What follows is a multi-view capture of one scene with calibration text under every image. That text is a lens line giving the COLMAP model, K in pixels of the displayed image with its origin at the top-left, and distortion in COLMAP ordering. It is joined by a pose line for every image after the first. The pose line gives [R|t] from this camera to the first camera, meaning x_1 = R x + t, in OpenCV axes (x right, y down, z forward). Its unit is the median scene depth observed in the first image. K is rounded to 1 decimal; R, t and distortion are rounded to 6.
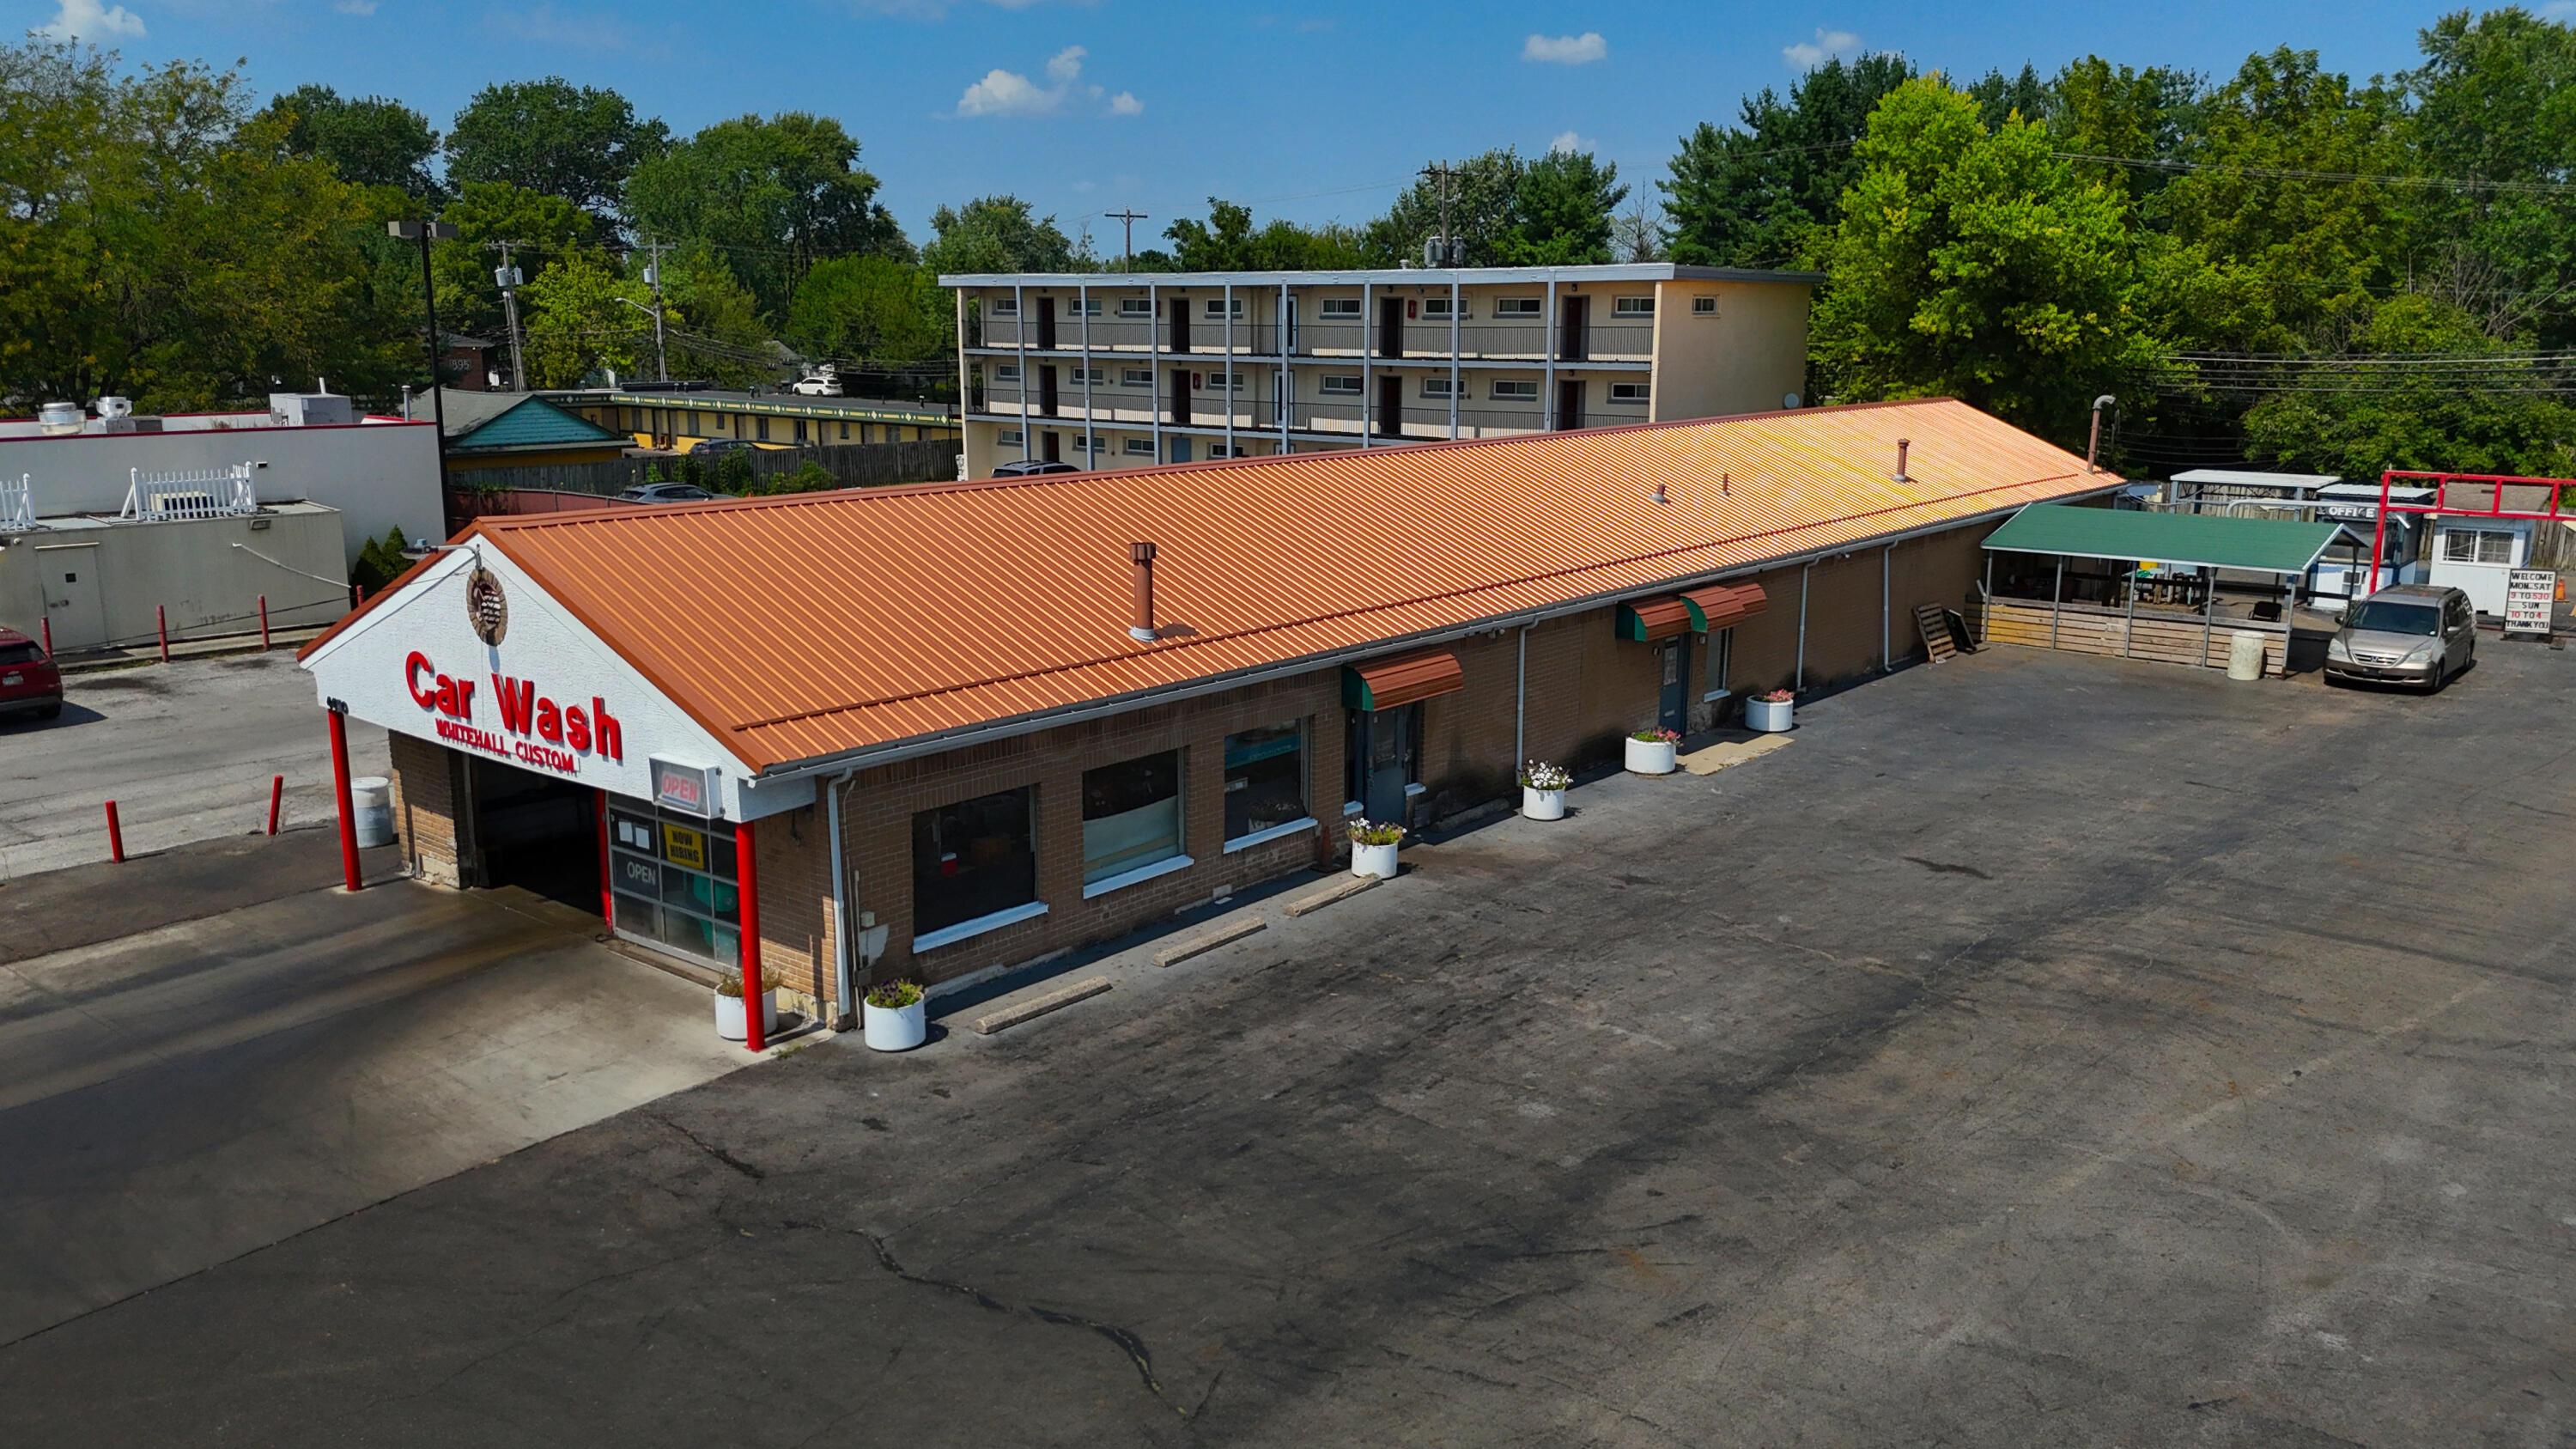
lens RADIAL K [[1896.8, 0, 1288.0], [0, 1896.8, 724.5], [0, 0, 1]] dist [0.087051, -0.091353]
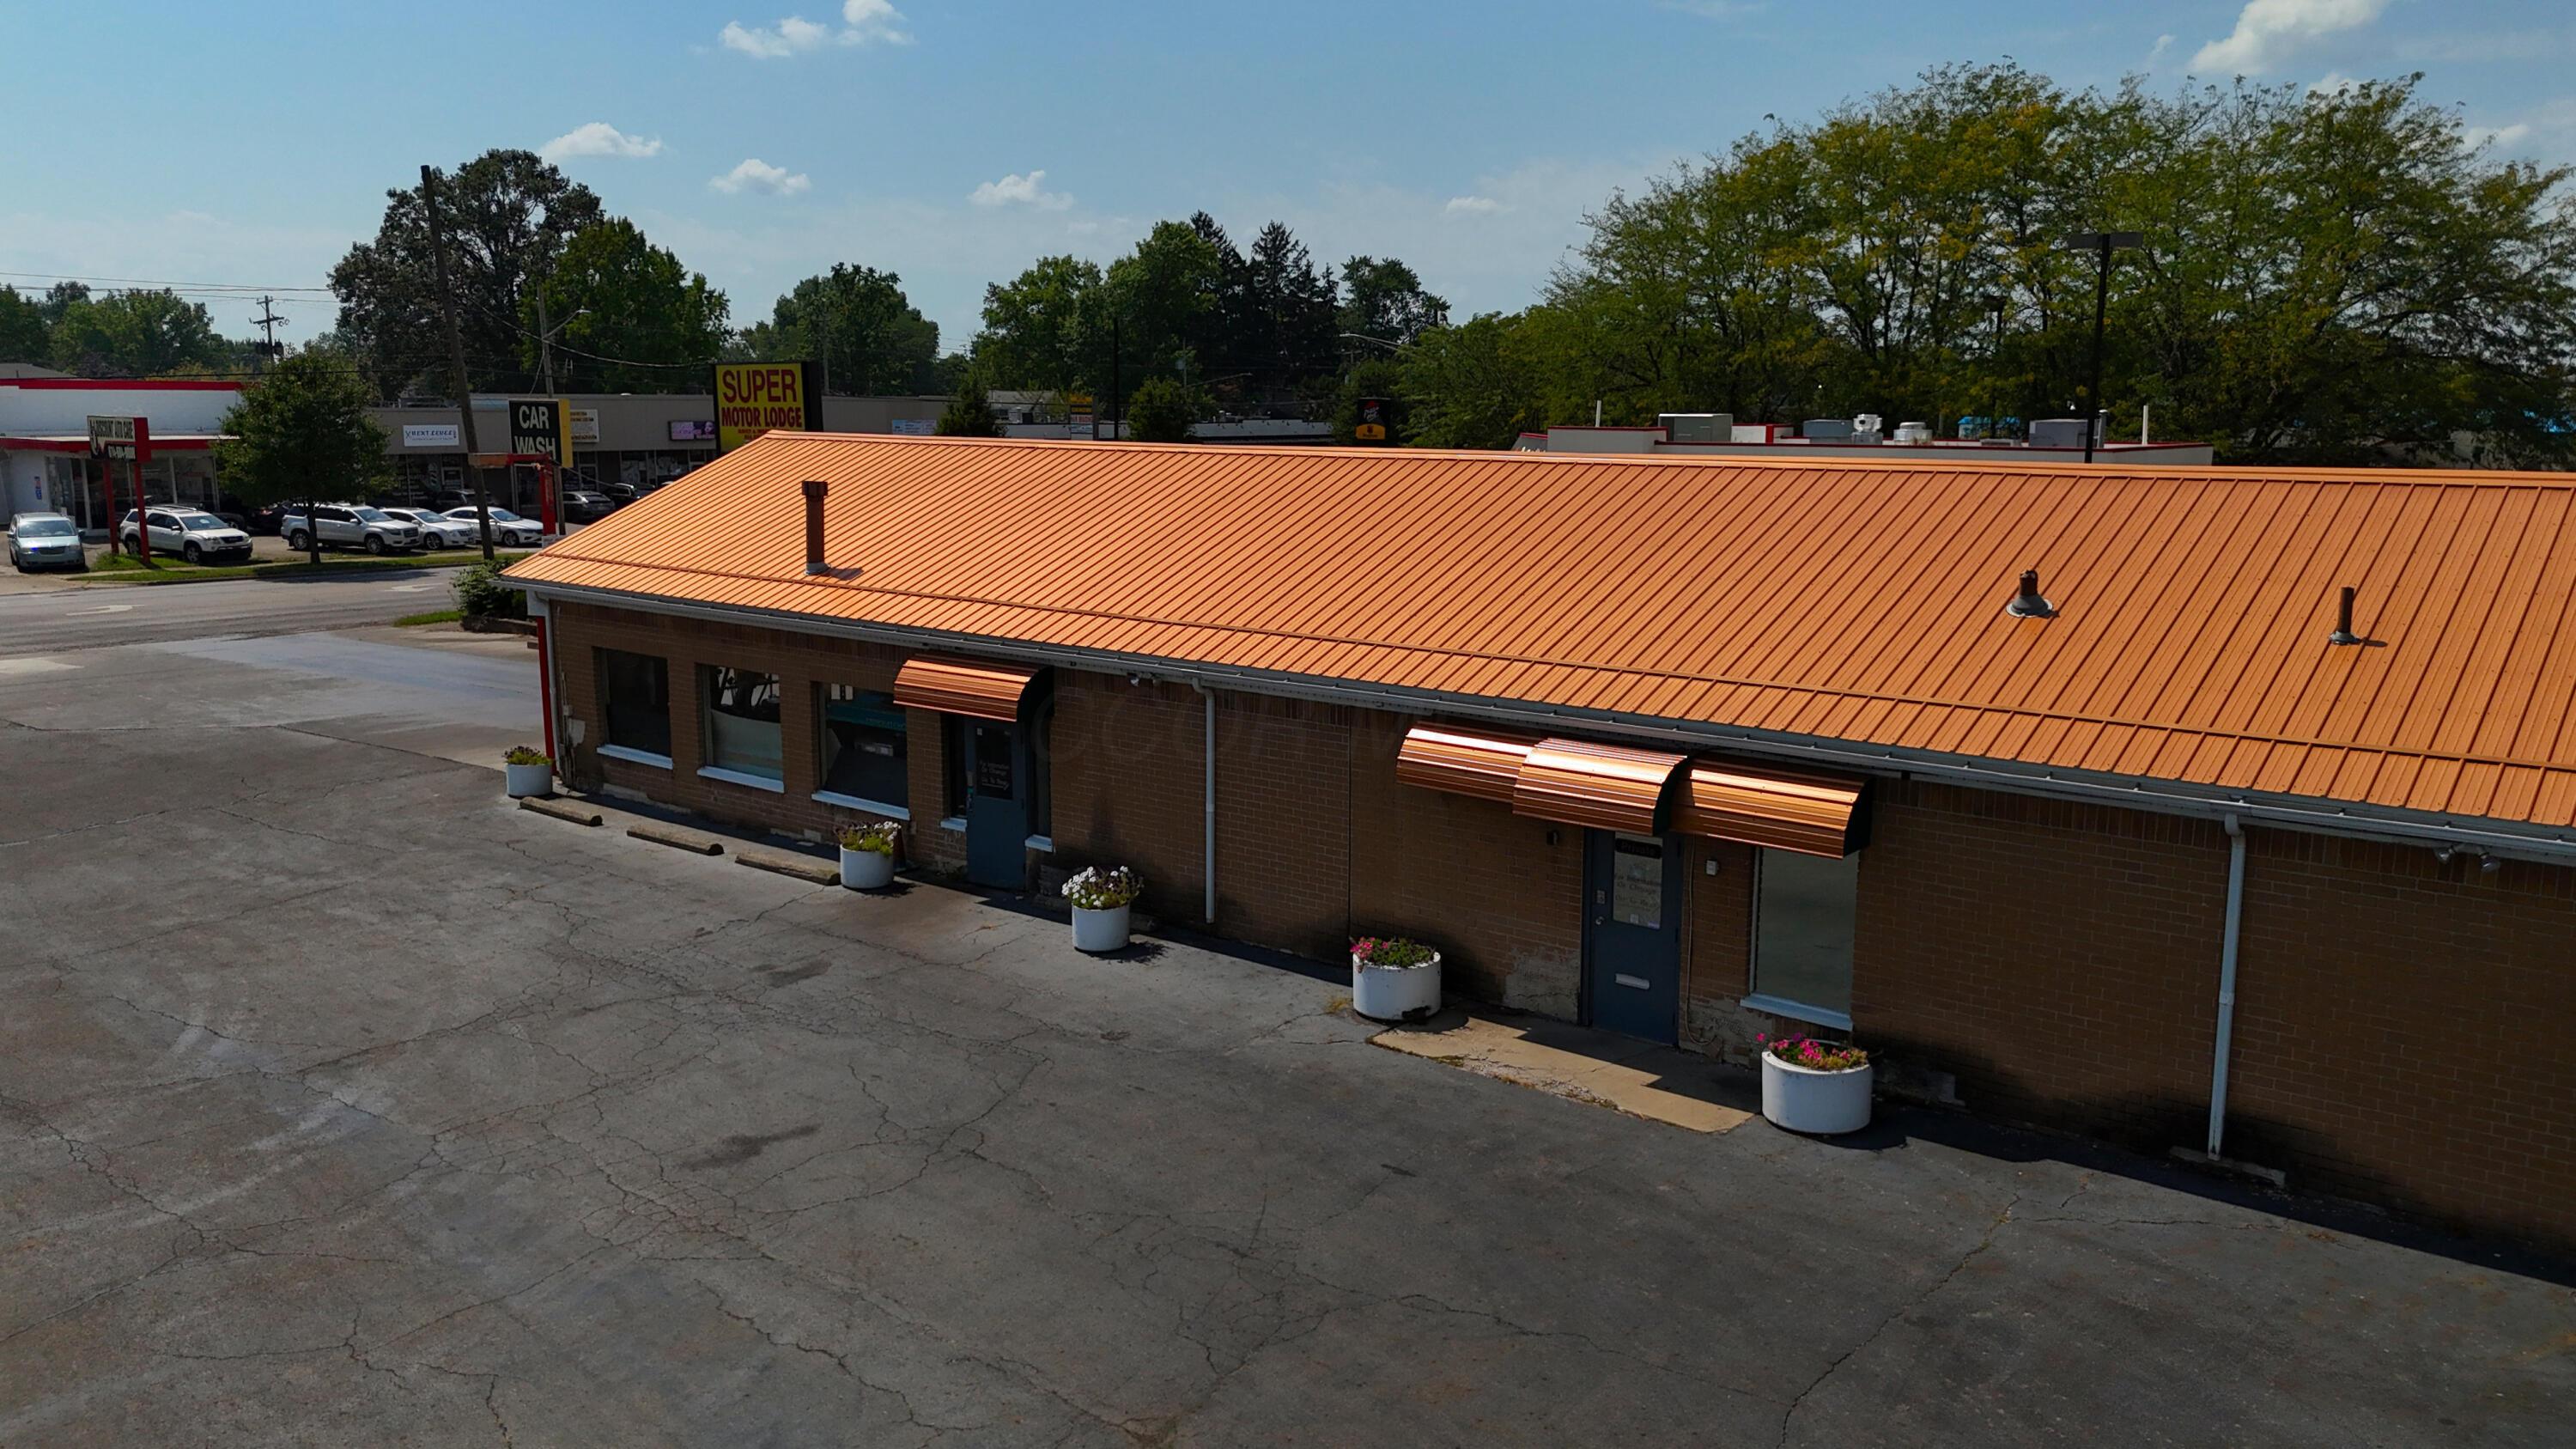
lens RADIAL K [[1903.3, 0, 1287.0], [0, 1903.3, 722.1], [0, 0, 1]] dist [0.072094, -0.068152]
pose [[0.007479, 0.162529, -0.986675, 0.694640], [-0.217813, 0.963276, 0.157024, -0.133040], [0.975962, 0.213736, 0.042605, 0.868710]]
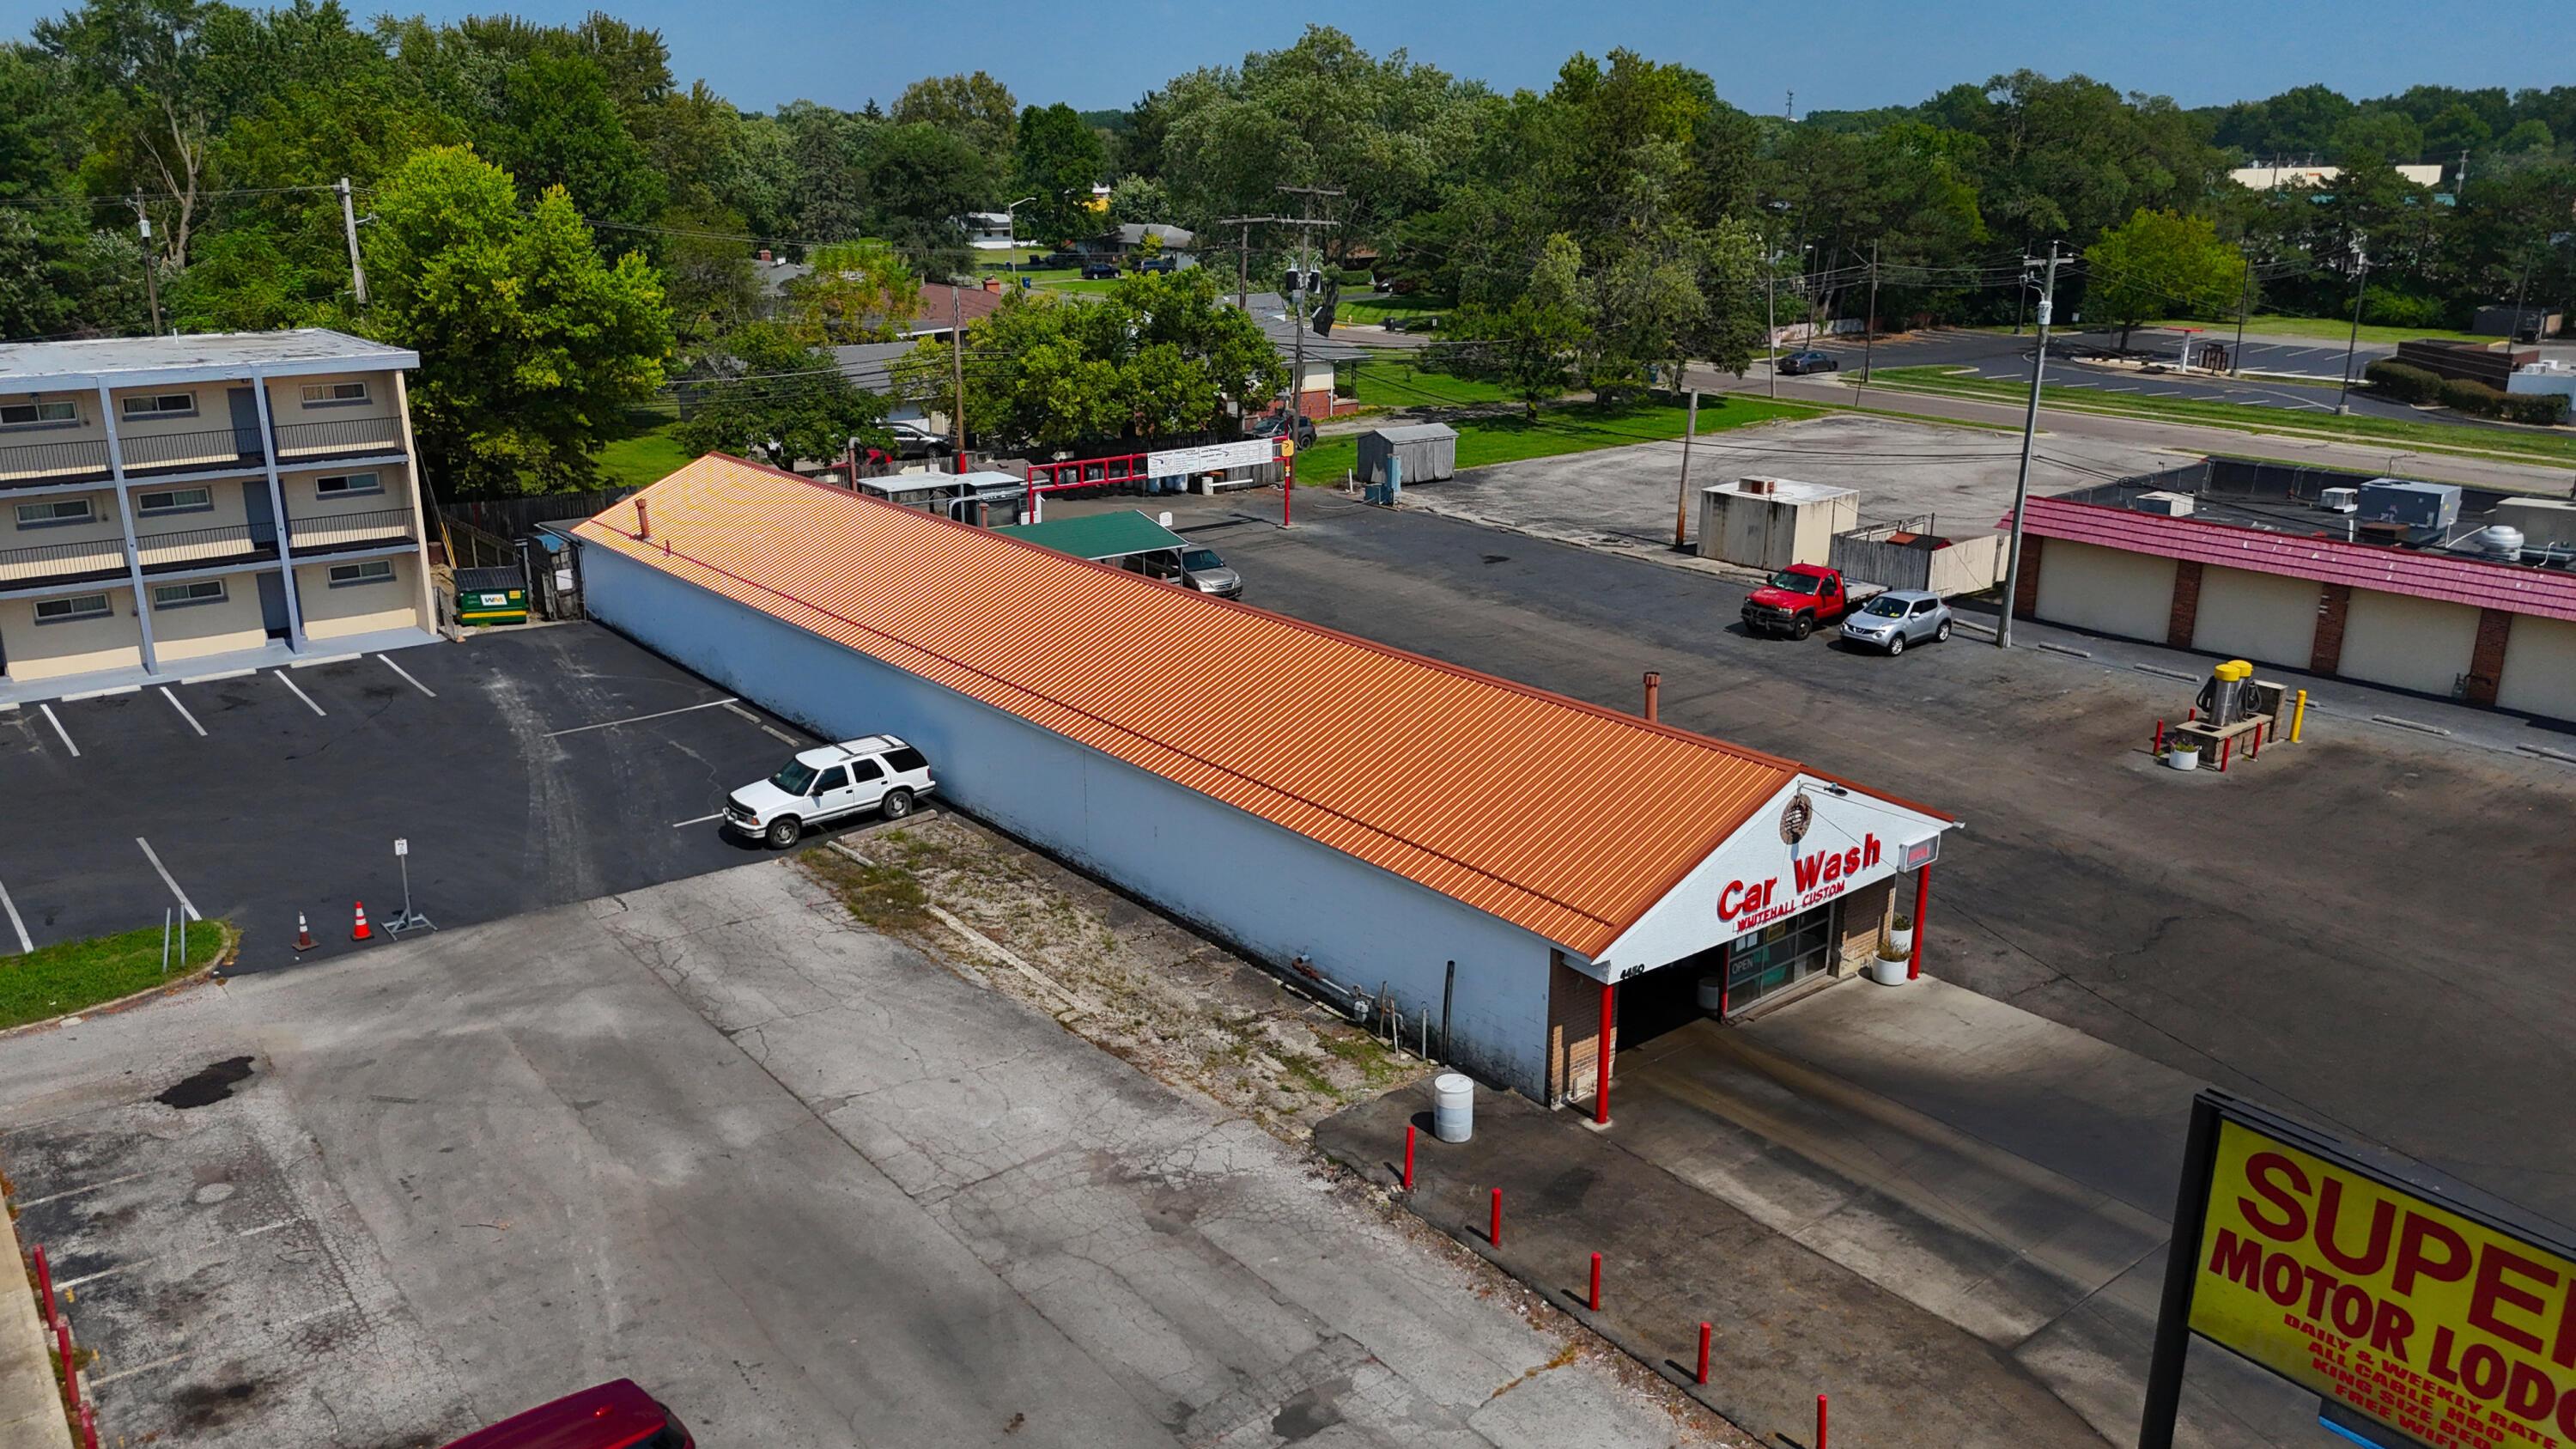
lens RADIAL K [[1903.3, 0, 1287.0], [0, 1903.3, 722.1], [0, 0, 1]] dist [0.072094, -0.068152]
pose [[0.185484, -0.287416, 0.939674, -1.185561], [0.205265, 0.946505, 0.248987, -0.371750], [-0.960969, 0.146699, 0.234558, 0.646086]]
